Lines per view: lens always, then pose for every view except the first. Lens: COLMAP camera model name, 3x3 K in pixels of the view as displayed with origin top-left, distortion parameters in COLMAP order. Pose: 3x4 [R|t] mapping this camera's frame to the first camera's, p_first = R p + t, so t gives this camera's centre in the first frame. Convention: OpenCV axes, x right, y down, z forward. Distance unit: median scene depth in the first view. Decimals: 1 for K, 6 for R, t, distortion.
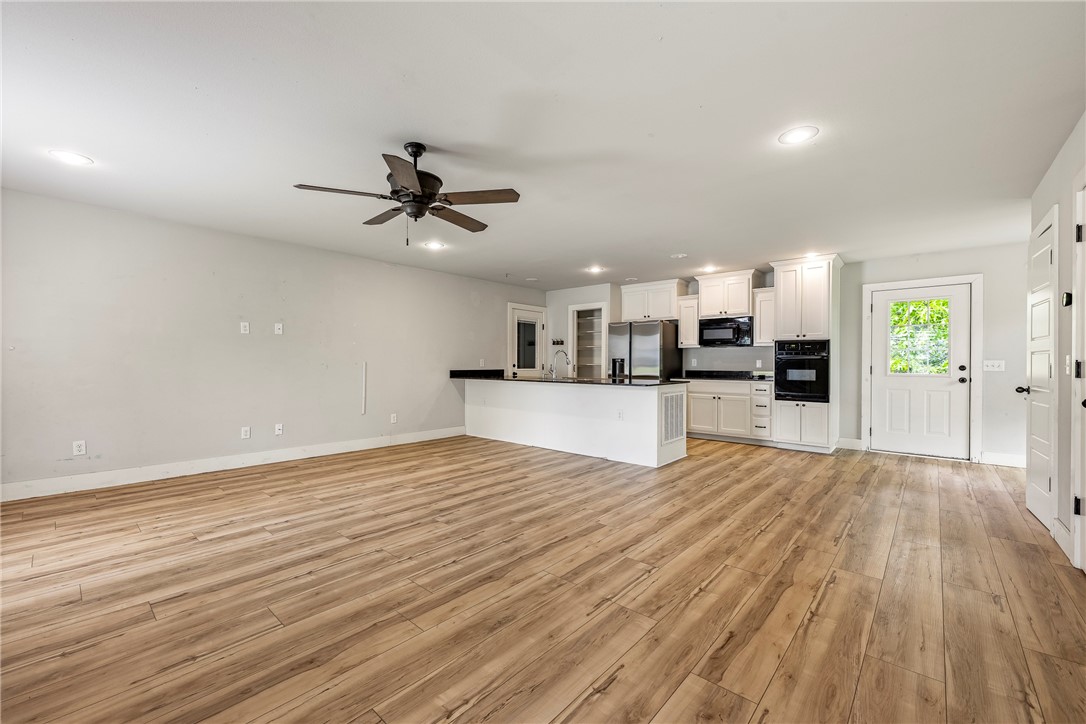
lens RADIAL K [[449.8, 0, 541.1], [0, 449.8, 366.5], [0, 0, 1]] dist [-0.002626, 0.000055]
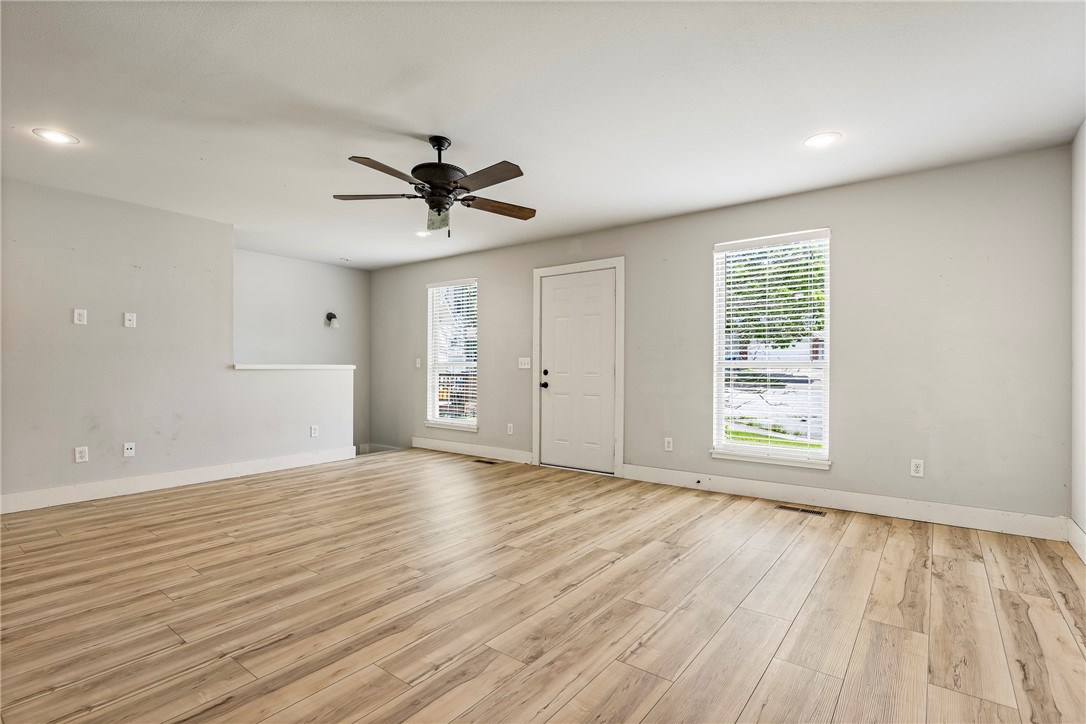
lens RADIAL K [[520.4, 0, 541.3], [0, 520.4, 365.6], [0, 0, 1]] dist [-0.000218, 0.000038]
pose [[-0.997386, -0.006230, -0.071995, -0.210985], [-0.006265, 0.999980, 0.000258, -0.000302], [0.071992, 0.000708, -0.997405, 1.074731]]
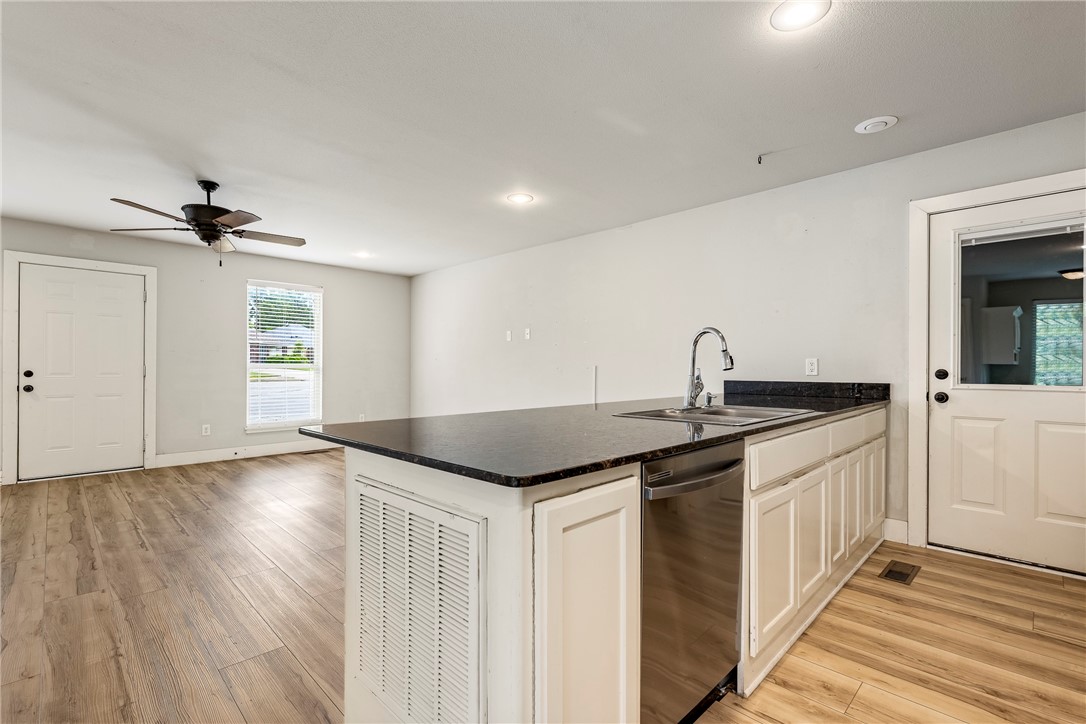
lens RADIAL K [[495.8, 0, 541.9], [0, 495.8, 367.8], [0, 0, 1]] dist [-0.000382, 0.000159]
pose [[-0.070542, -0.000175, -0.997509, 0.484967], [-0.009391, 0.999956, 0.000489, -0.006196], [0.997465, 0.009402, -0.070540, 0.990766]]
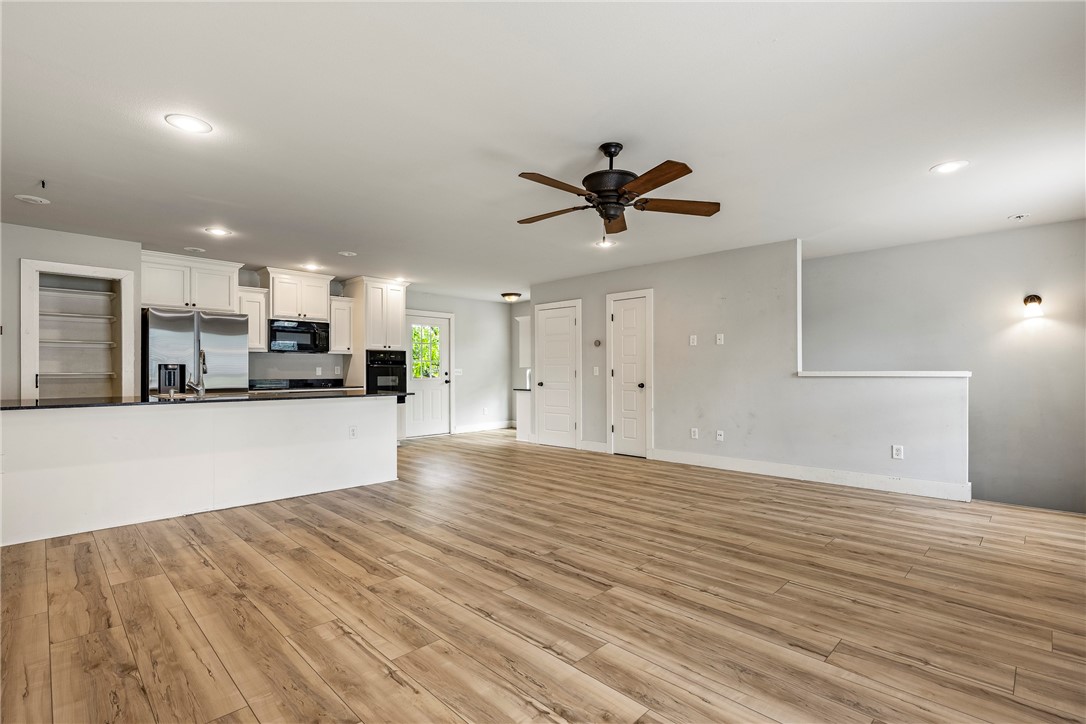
lens RADIAL K [[495.8, 0, 541.9], [0, 495.8, 367.8], [0, 0, 1]] dist [-0.000382, 0.000159]
pose [[0.054370, 0.004106, 0.998512, -0.678565], [0.008233, 0.999956, -0.004560, -0.005931], [-0.998487, 0.008469, 0.054334, 0.547350]]
